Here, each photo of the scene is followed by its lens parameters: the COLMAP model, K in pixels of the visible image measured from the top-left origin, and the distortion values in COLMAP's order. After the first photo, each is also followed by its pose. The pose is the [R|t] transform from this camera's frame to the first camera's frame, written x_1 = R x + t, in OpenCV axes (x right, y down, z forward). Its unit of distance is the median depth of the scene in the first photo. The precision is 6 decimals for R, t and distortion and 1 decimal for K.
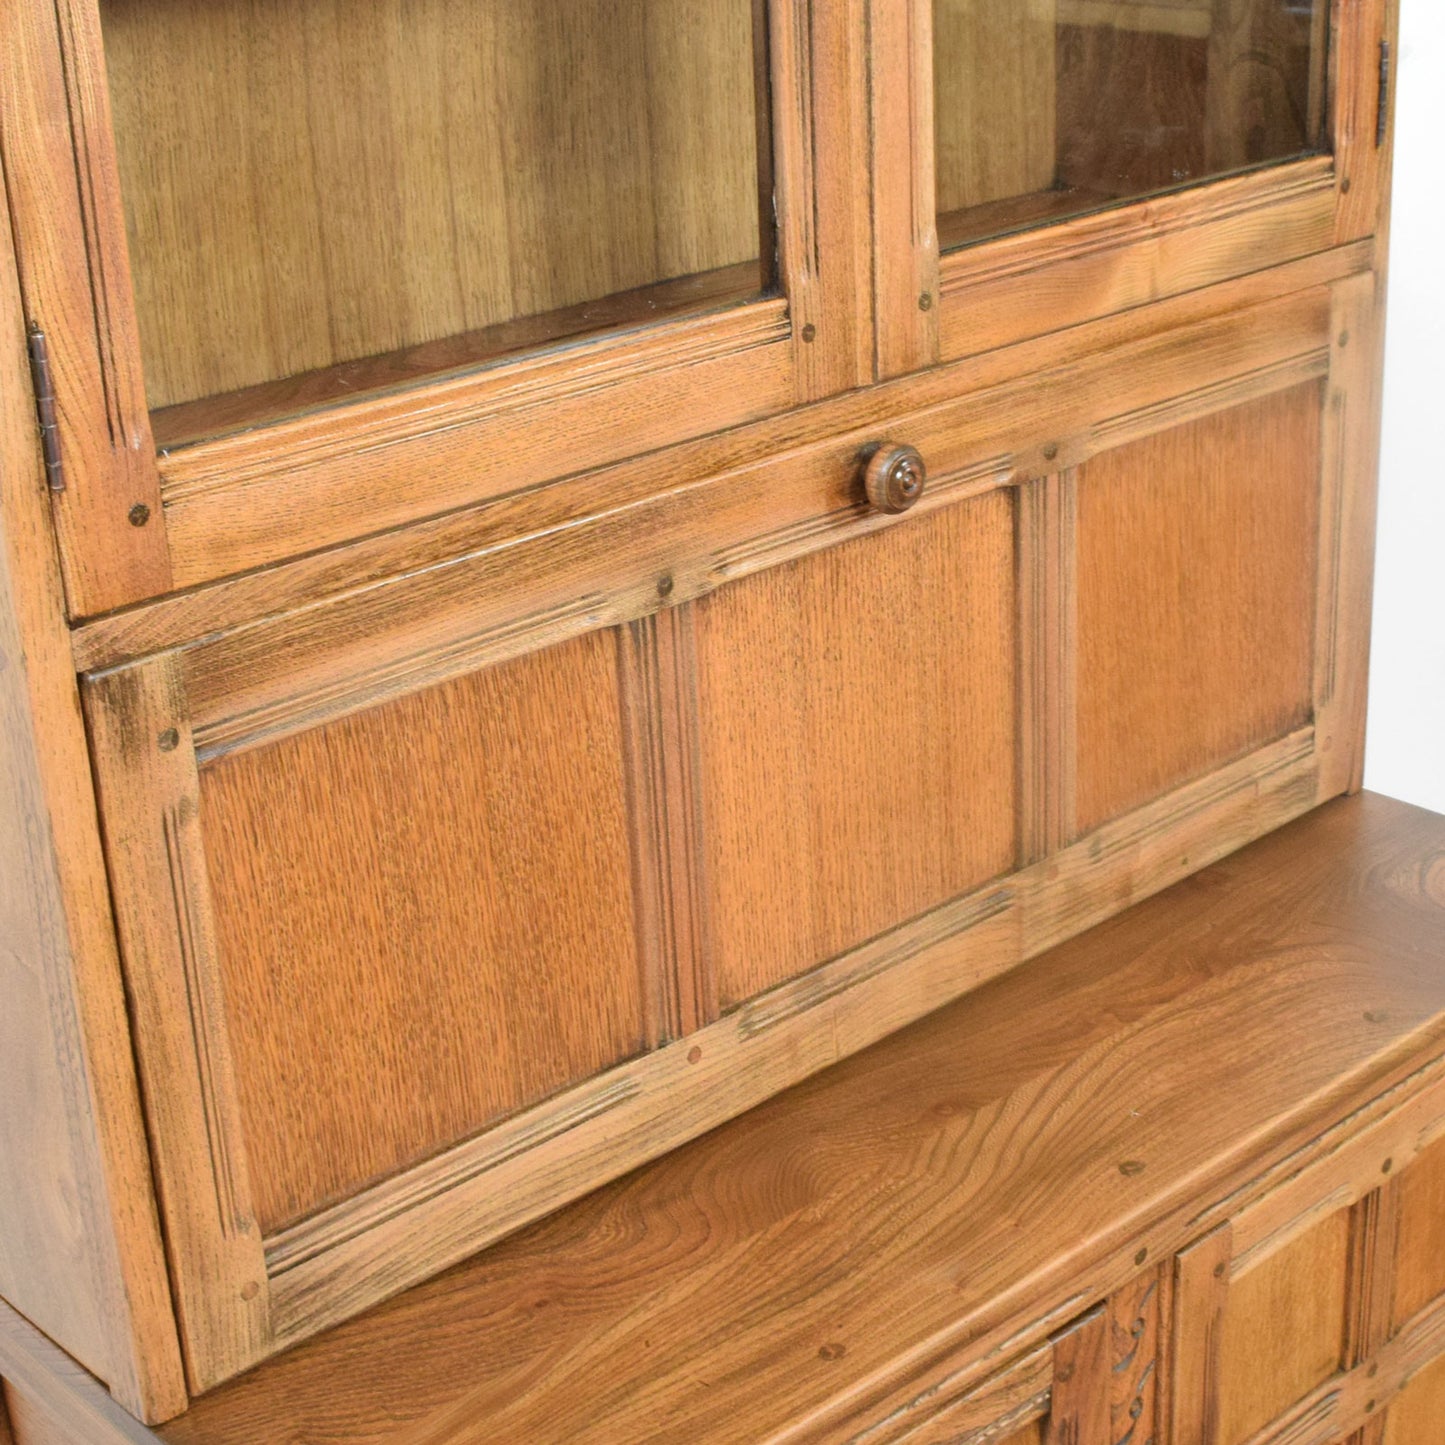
lens RADIAL K [[2607.1, 0, 767.0], [0, 2607.1, 689.7], [0, 0, 1]] dist [-0.060893, -0.149087]
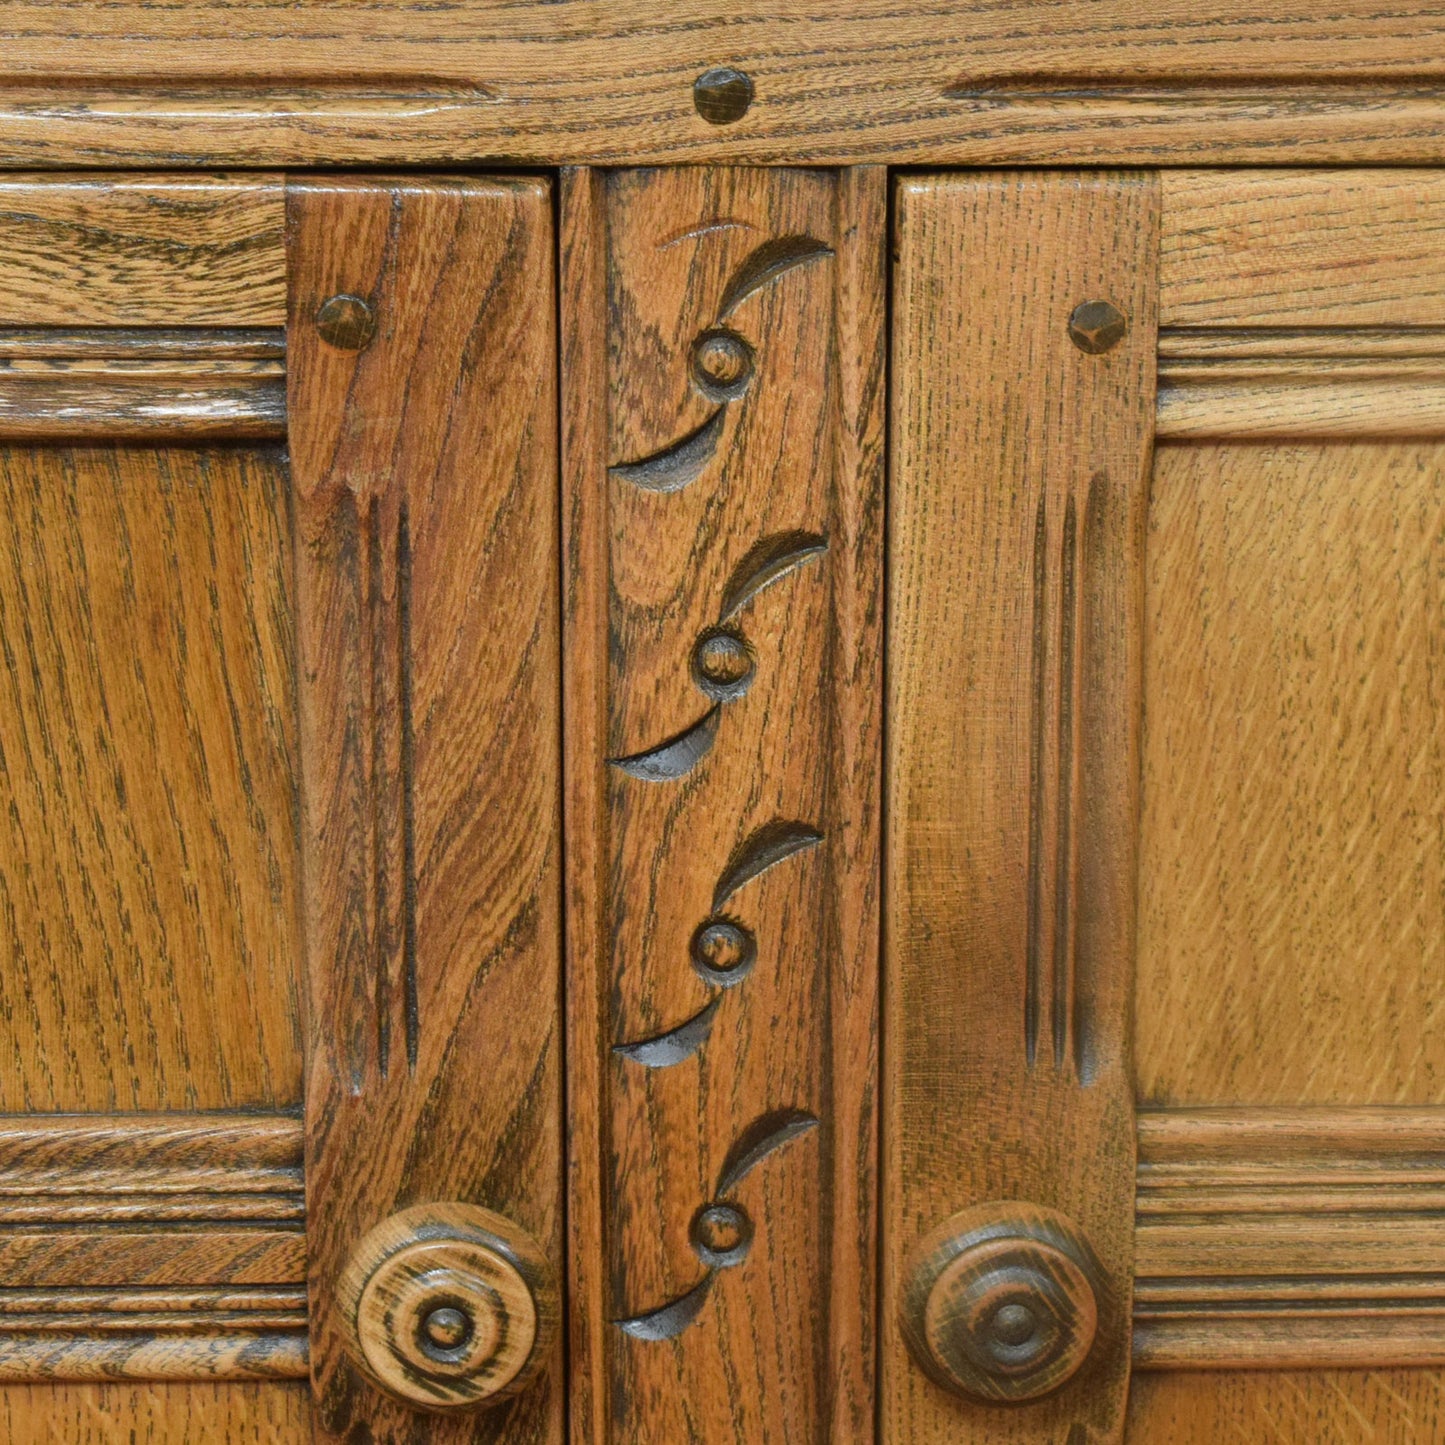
lens RADIAL K [[3435.2, 0, 722.5], [0, 3435.2, 722.5], [0, 0, 1]] dist [-0.023461, 0.088590]
pose [[0.750629, 0.166181, -0.639484, 0.440425], [-0.273384, 0.959235, -0.071625, 0.331246], [0.601512, 0.228588, 0.765461, 0.705557]]
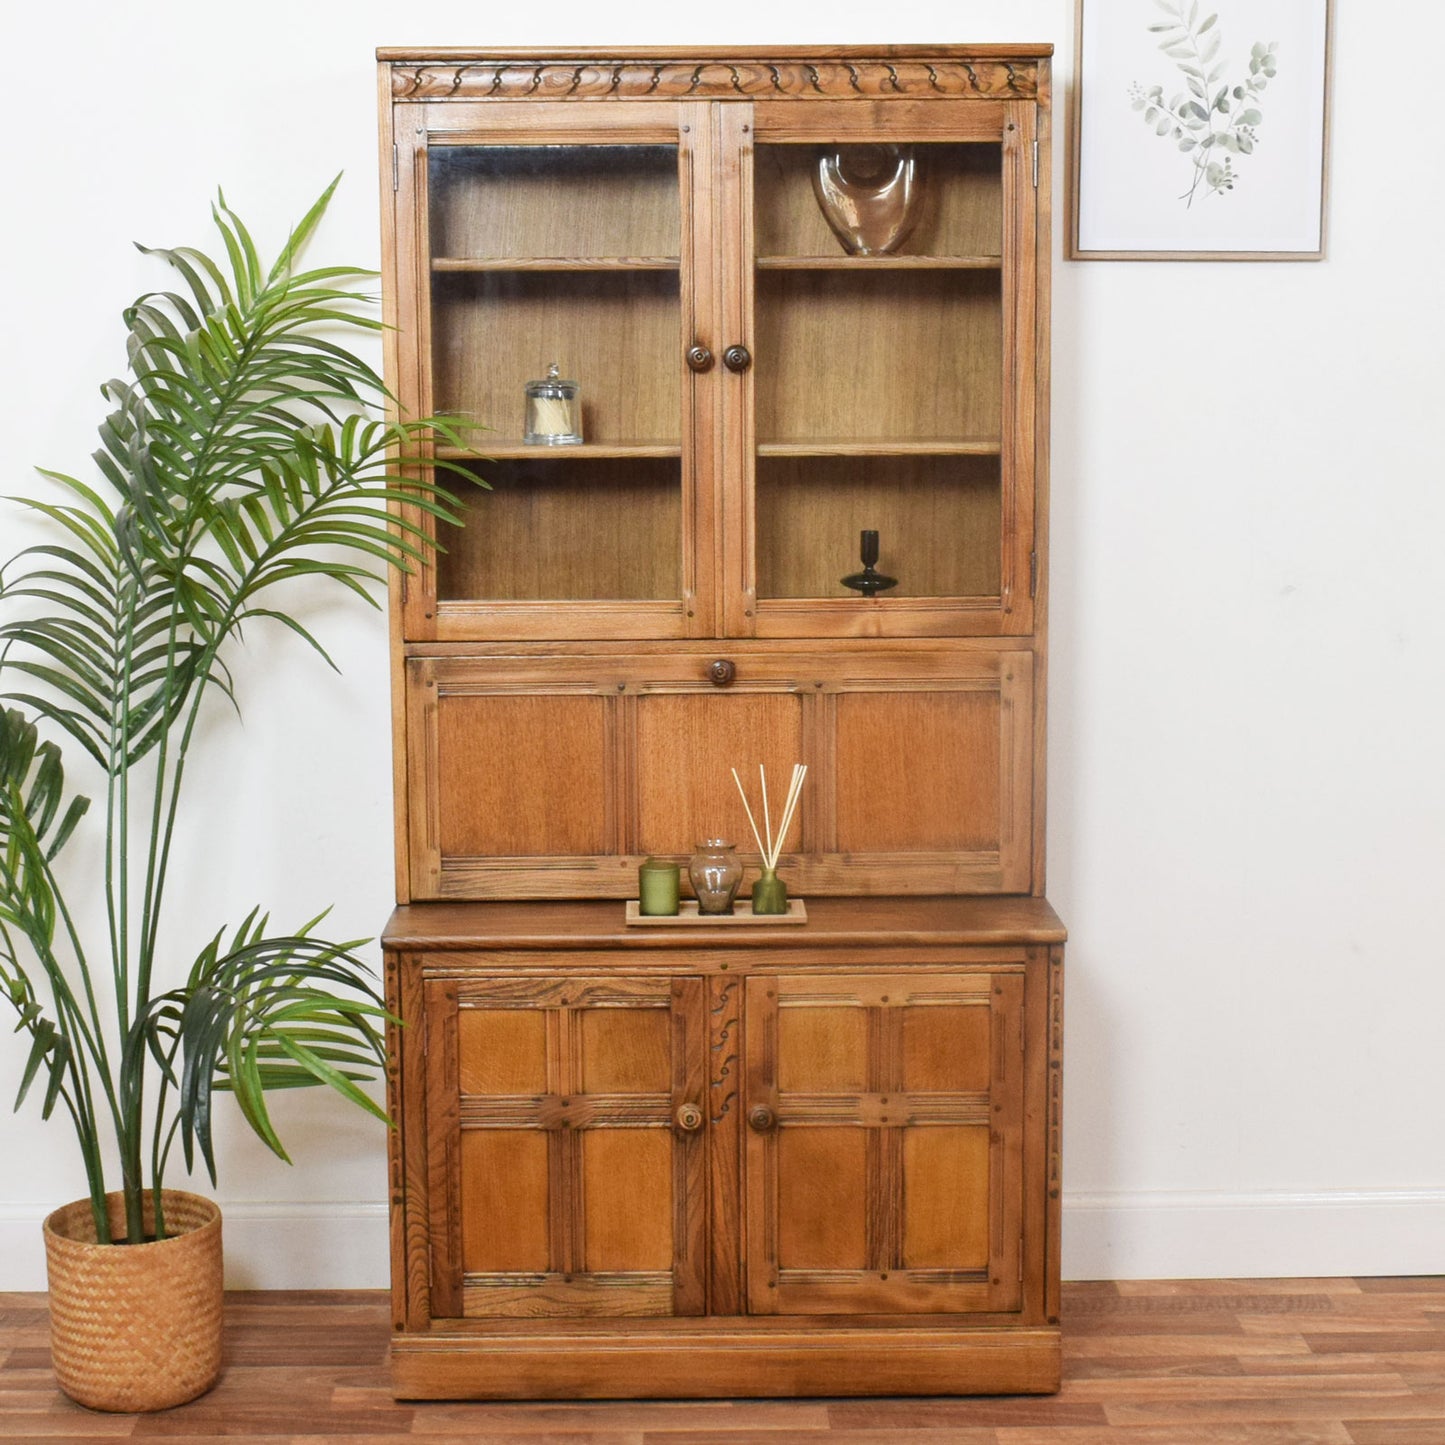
lens RADIAL K [[2762.3, 0, 681.6], [0, 2762.3, 658.0], [0, 0, 1]] dist [0.000790, 0.182127]
pose [[0.730536, 0.117895, -0.672621, 2.017571], [-0.273680, 0.952966, -0.130211, 0.303750], [0.625633, 0.279206, 0.728441, -1.197459]]
